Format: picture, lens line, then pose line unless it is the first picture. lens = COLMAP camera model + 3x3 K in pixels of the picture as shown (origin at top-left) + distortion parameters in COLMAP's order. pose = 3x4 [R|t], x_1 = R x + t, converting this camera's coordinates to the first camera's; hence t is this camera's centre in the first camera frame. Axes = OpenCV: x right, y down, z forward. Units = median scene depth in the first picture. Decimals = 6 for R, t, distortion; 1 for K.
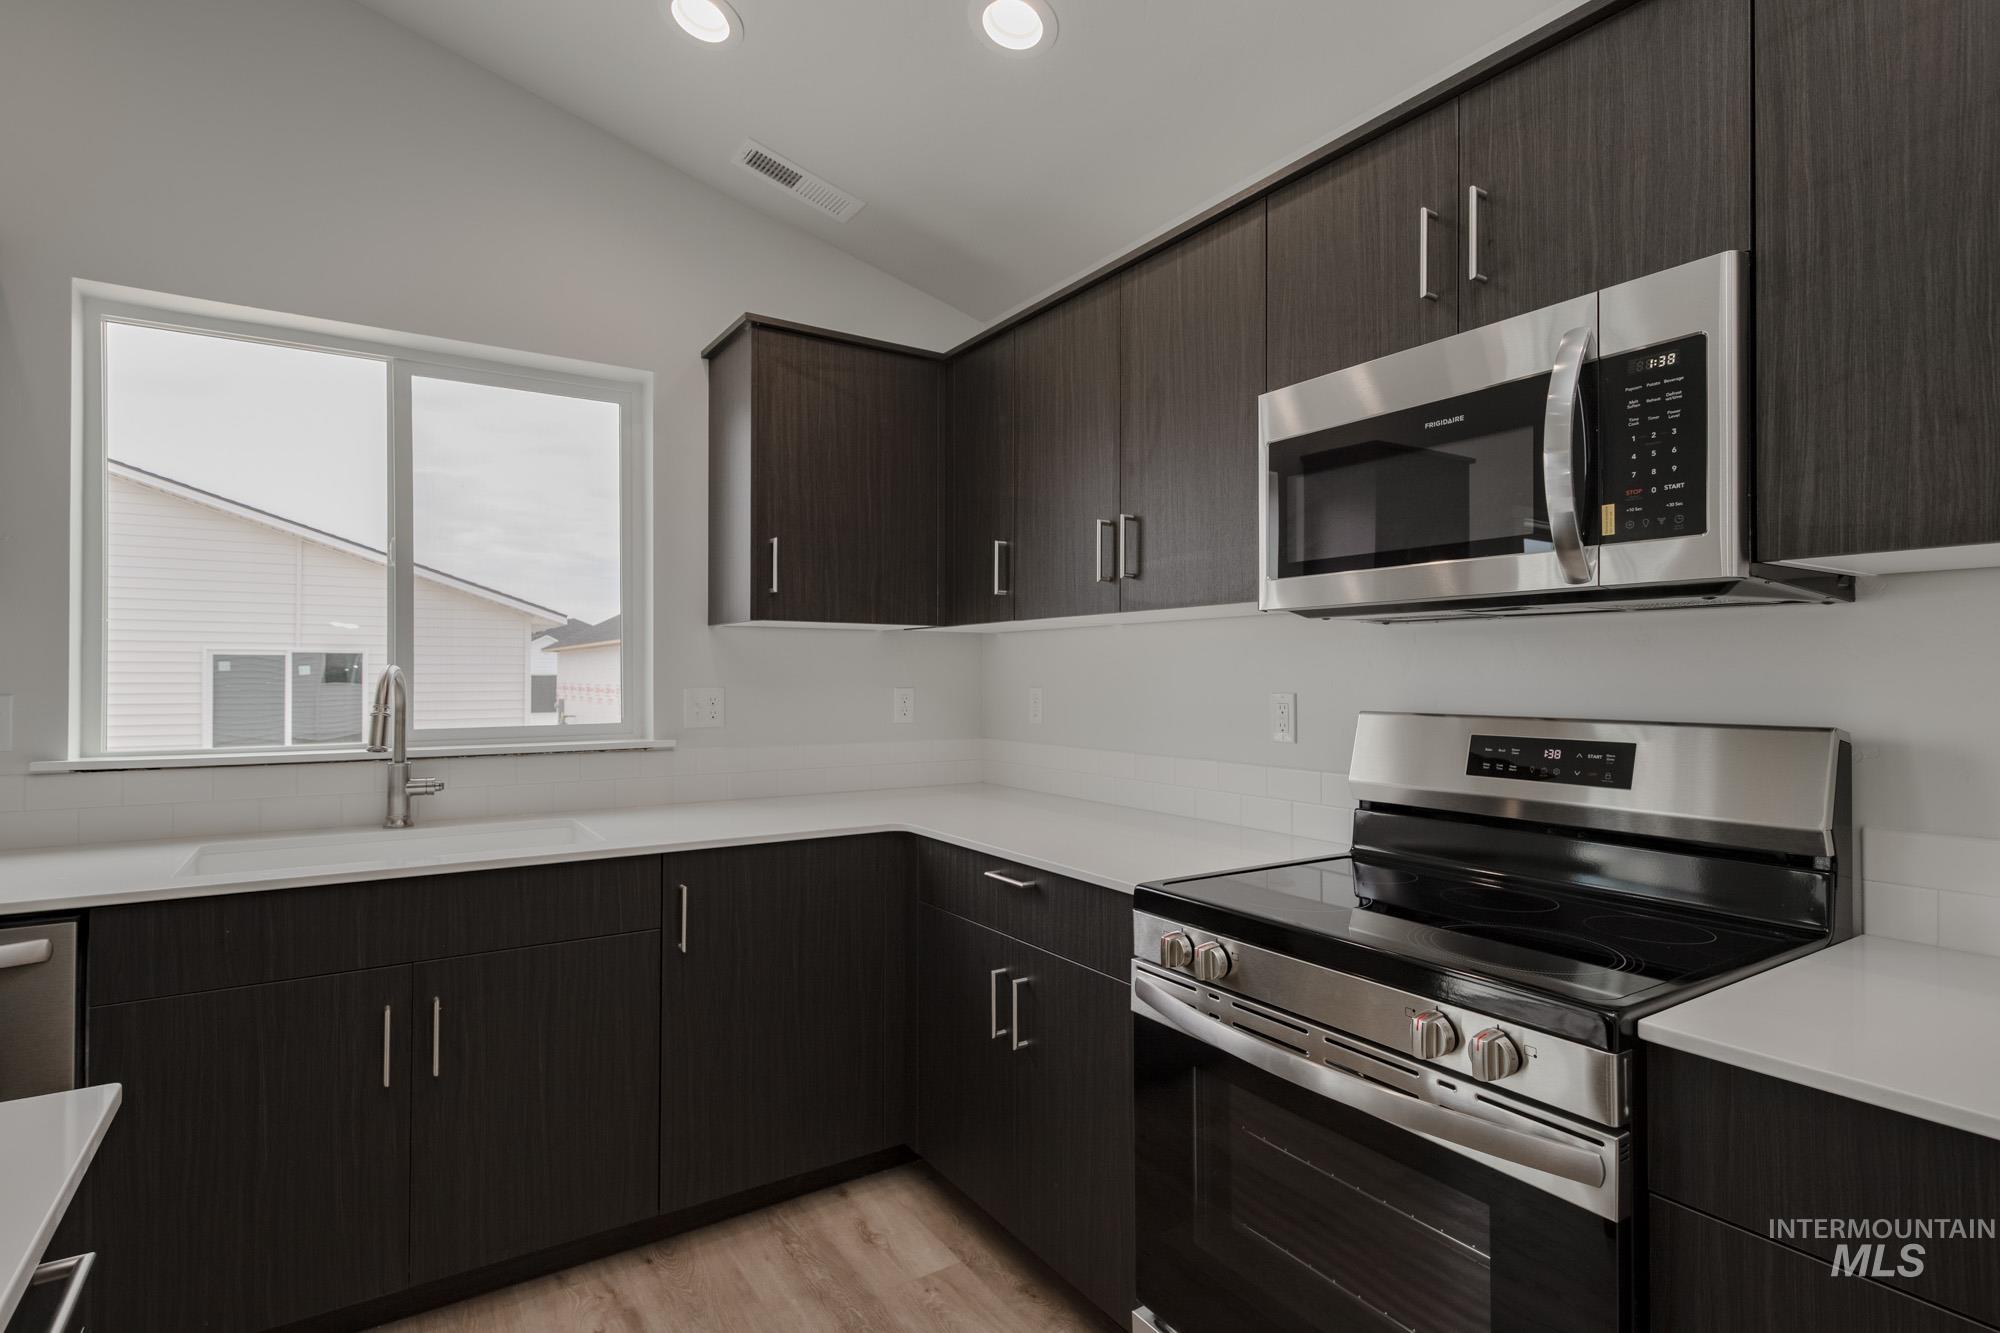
lens RADIAL K [[989.1, 0, 989.9], [0, 989.1, 671.1], [0, 0, 1]] dist [0.015705, -0.006017]
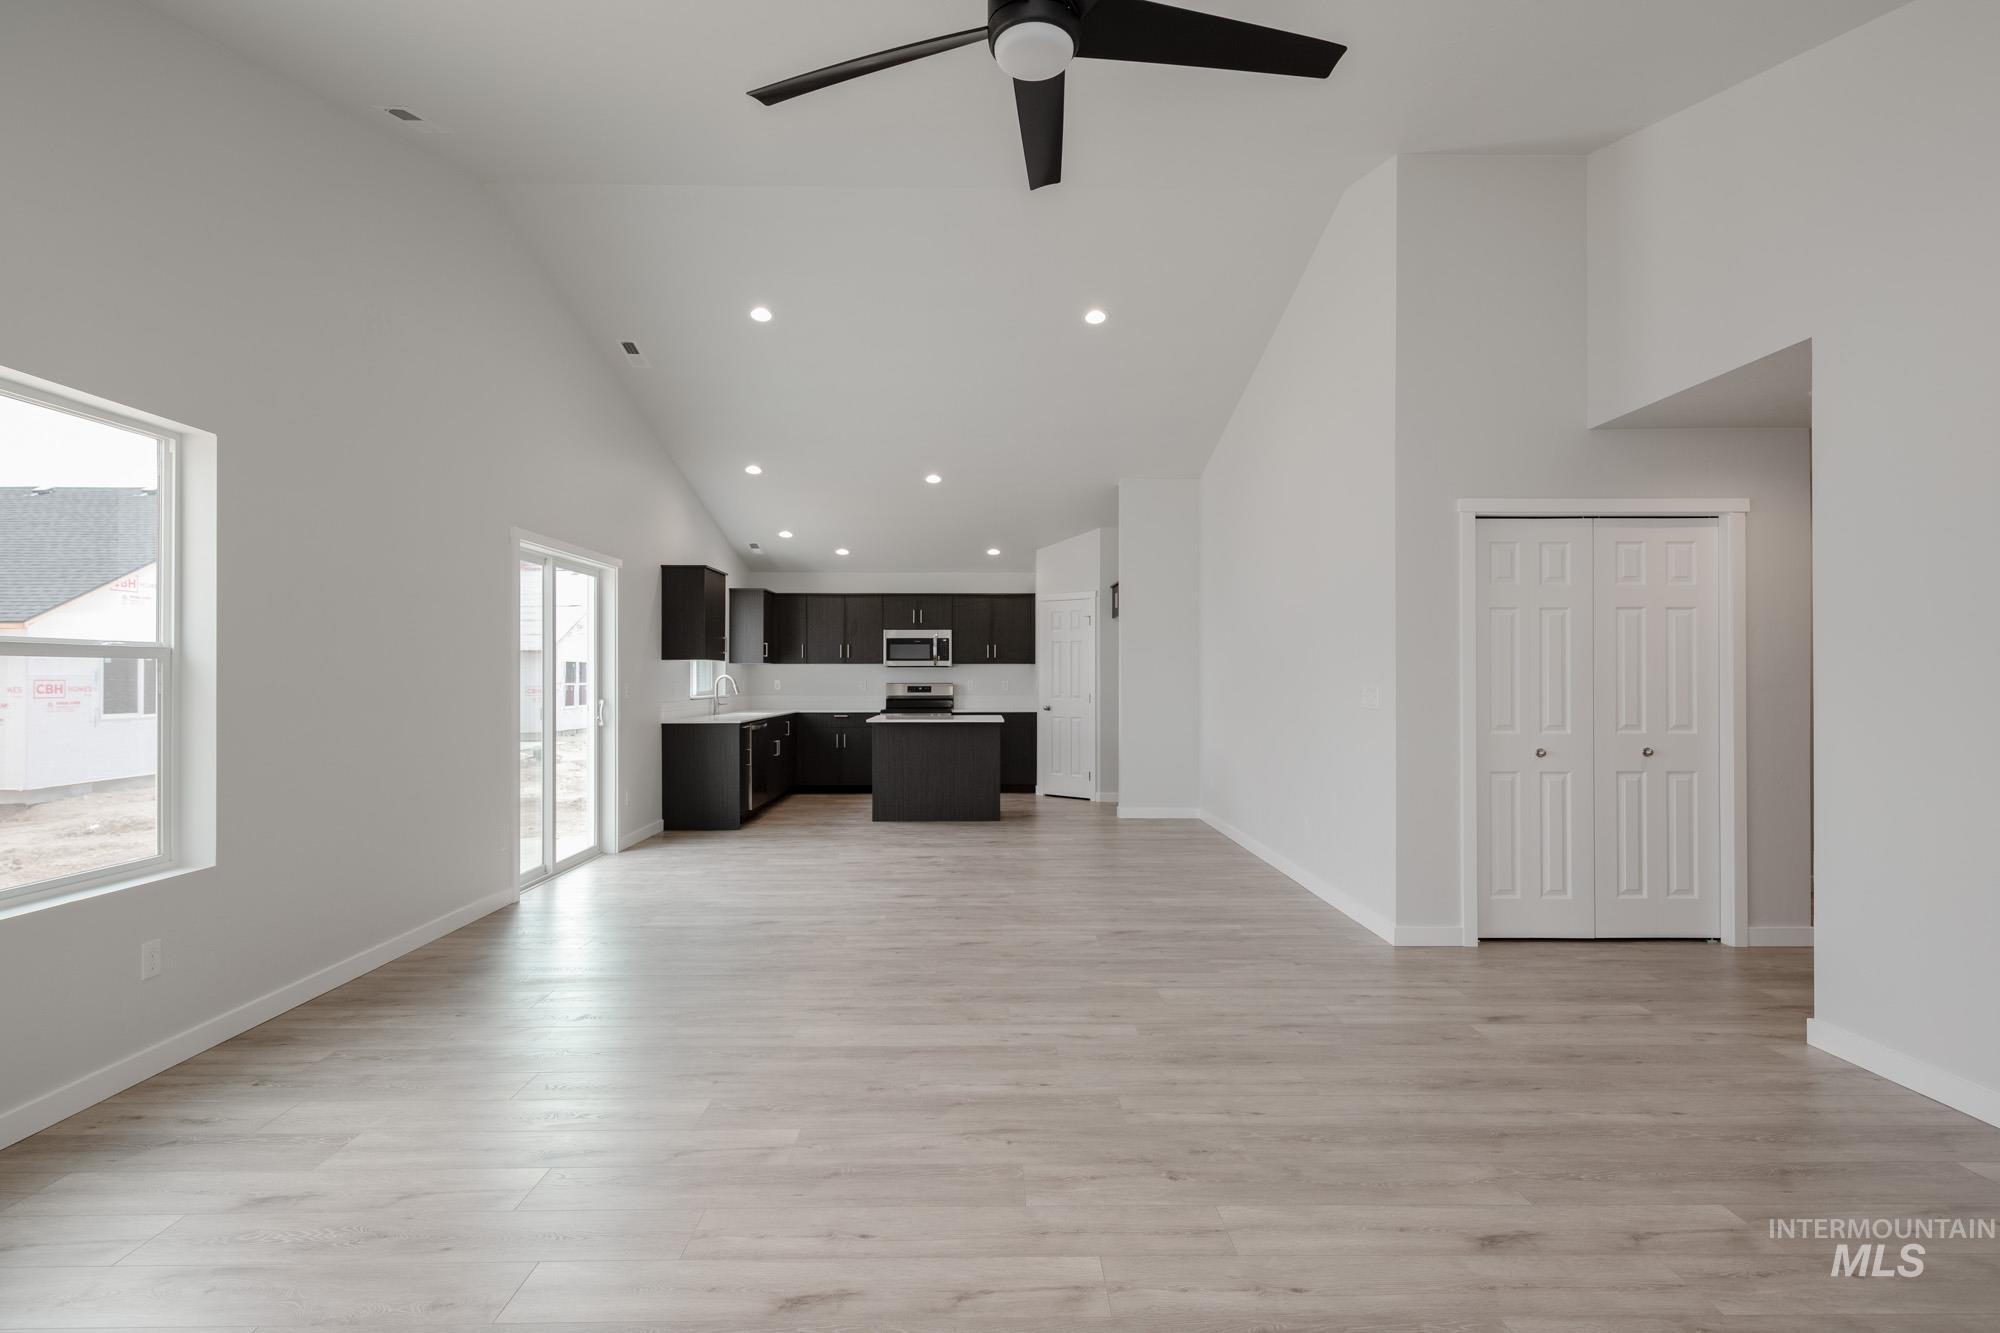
lens RADIAL K [[1020.3, 0, 1028.1], [0, 1020.3, 663.7], [0, 0, 1]] dist [0.012414, -0.002479]
pose [[0.510058, 0.008271, 0.860100, -4.695357], [-0.003342, 0.999965, -0.007635, -0.031633], [-0.860134, 0.001020, 0.510068, -2.956887]]
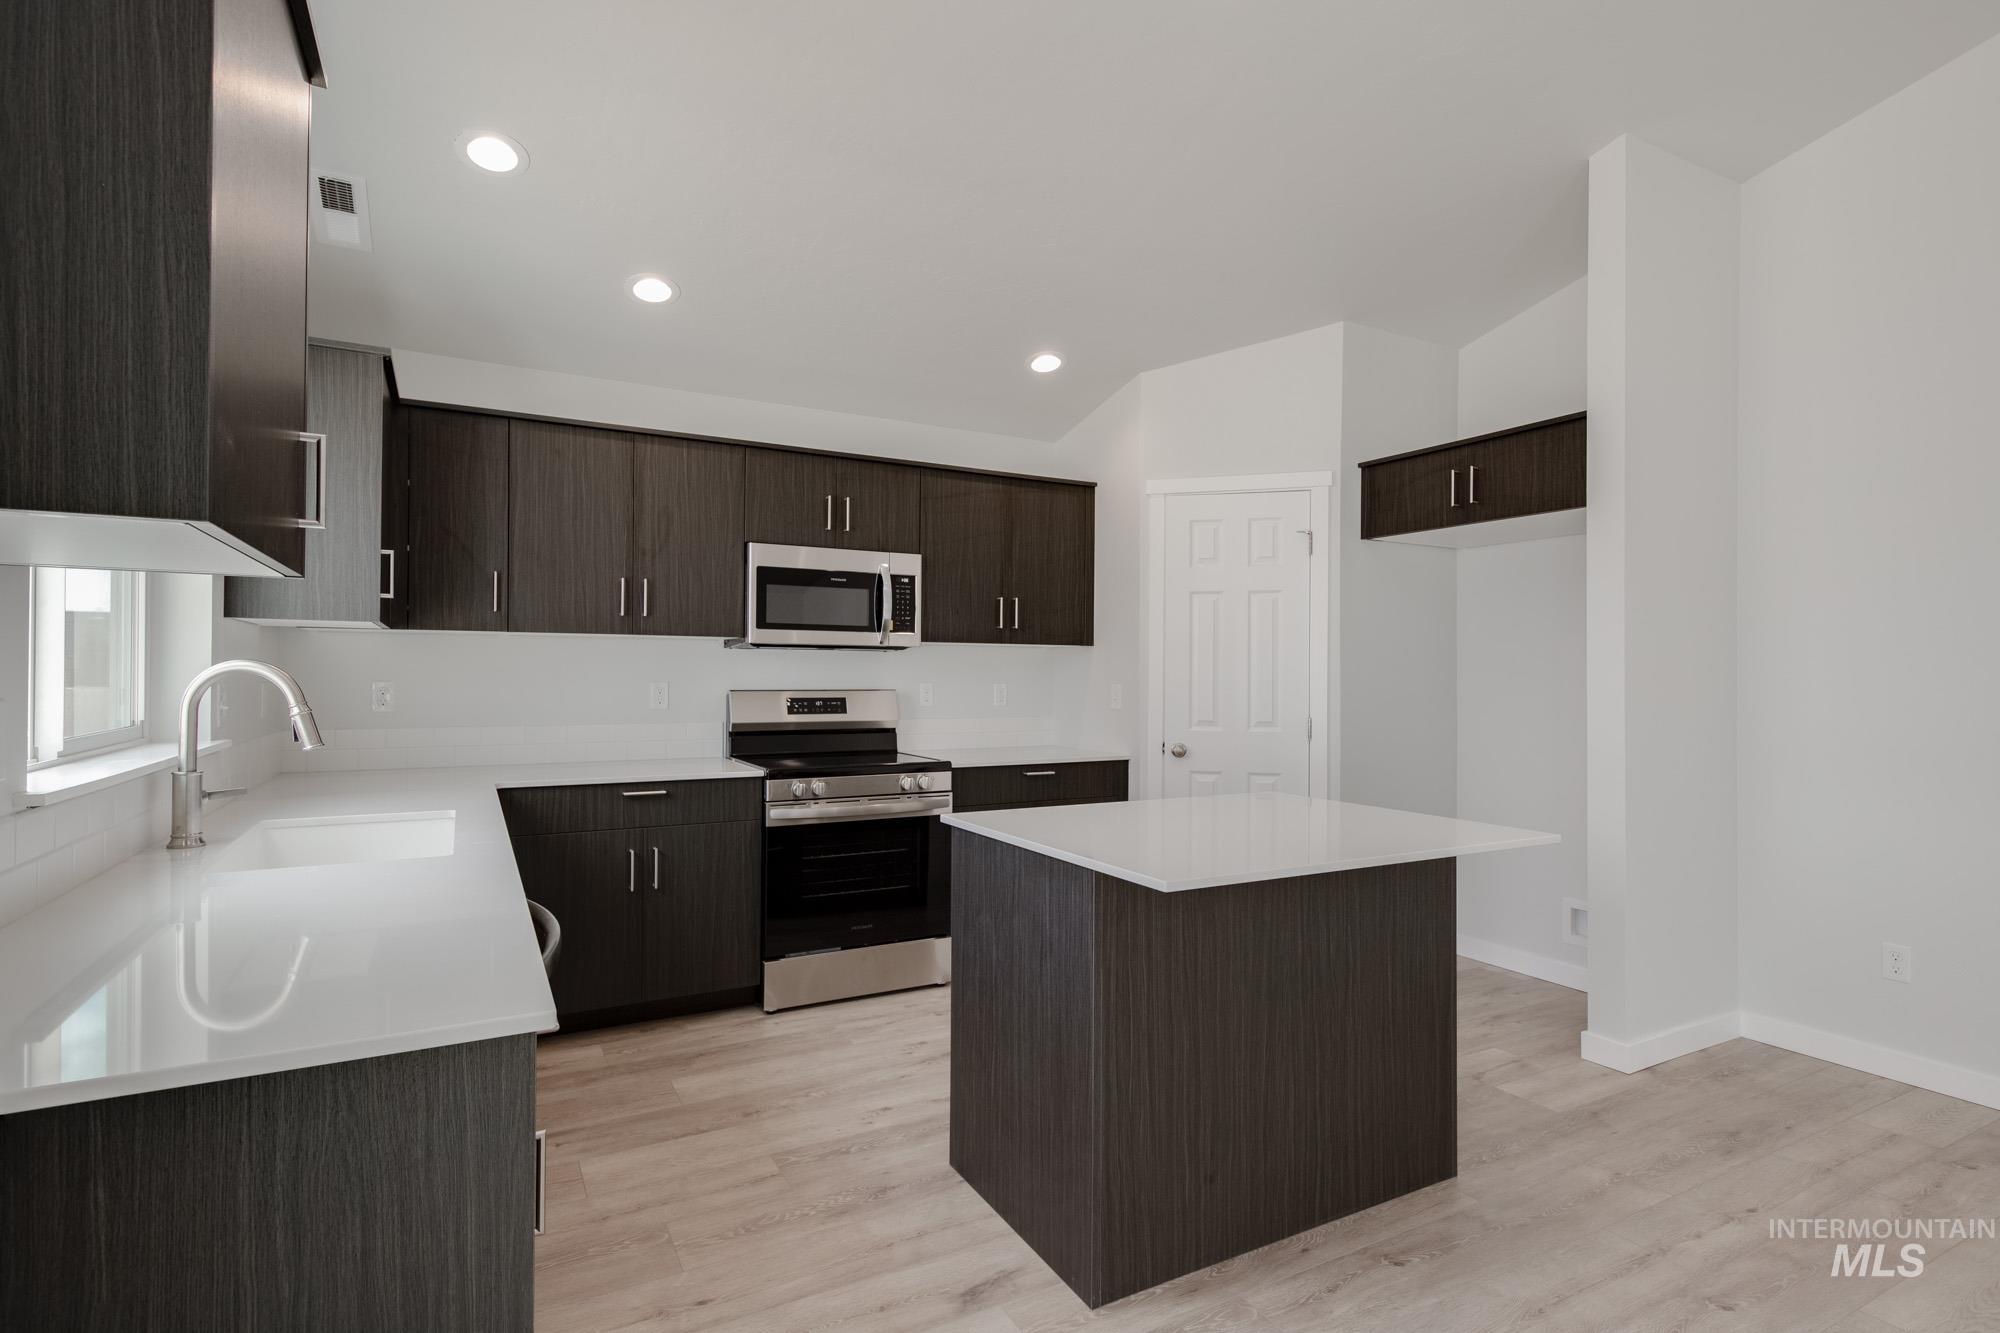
lens RADIAL K [[989.1, 0, 1006.2], [0, 989.1, 666.0], [0, 0, 1]] dist [0.015705, -0.006017]
pose [[0.069008, 0.004566, 0.997606, -1.886312], [-0.011530, 0.999926, -0.003779, -0.009715], [-0.997549, -0.011241, 0.069056, 0.306931]]
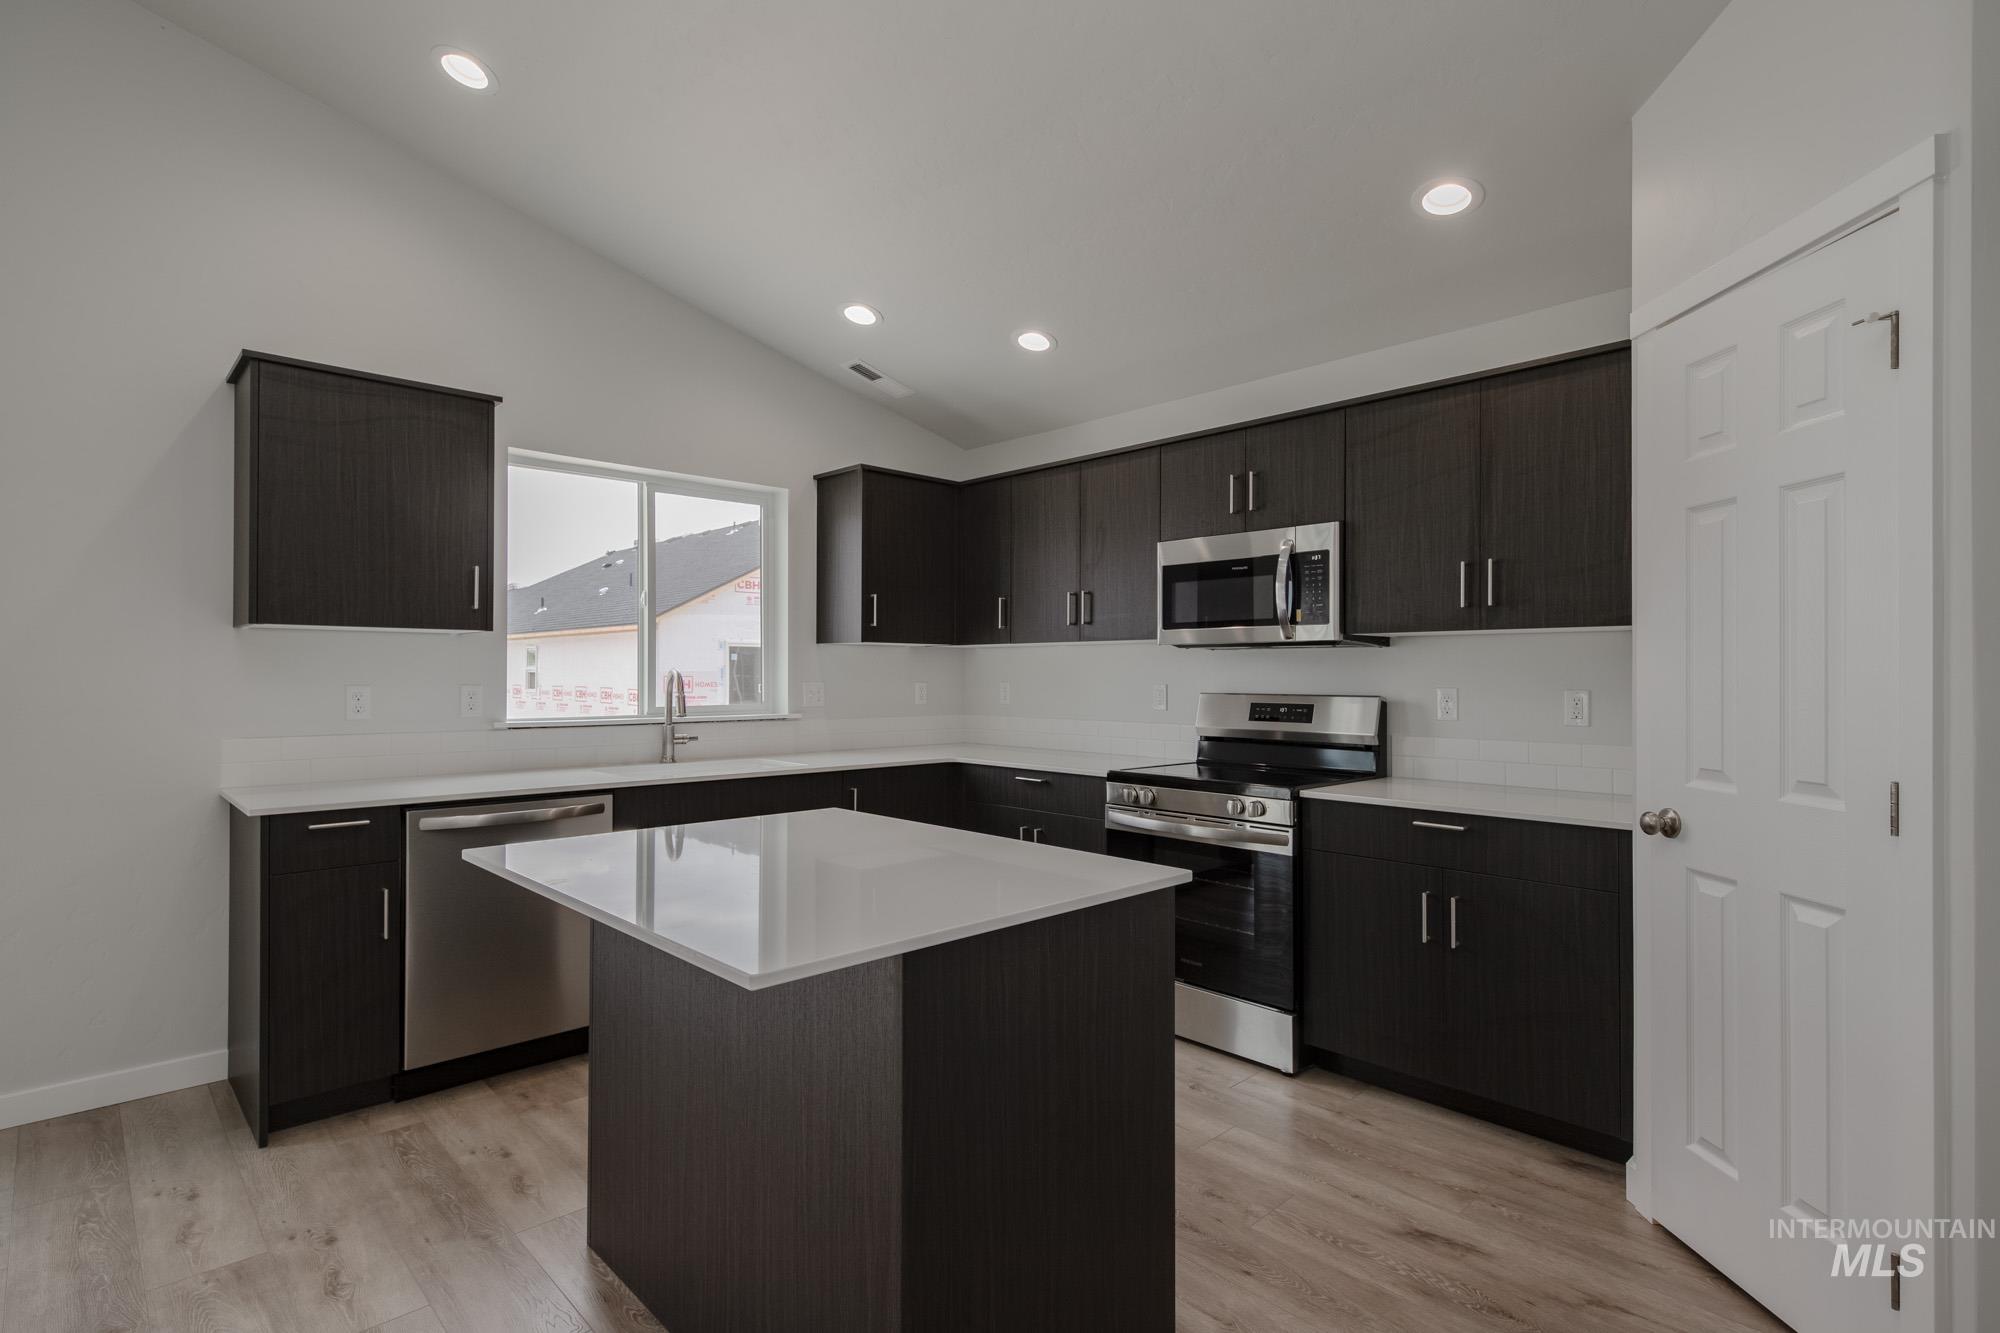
lens RADIAL K [[989.1, 0, 988.4], [0, 989.1, 670.4], [0, 0, 1]] dist [0.015705, -0.006017]
pose [[0.983705, 0.002747, 0.179769, -0.476961], [-0.002923, 0.999995, 0.000715, -0.006310], [-0.179766, -0.001229, 0.983709, -1.043418]]
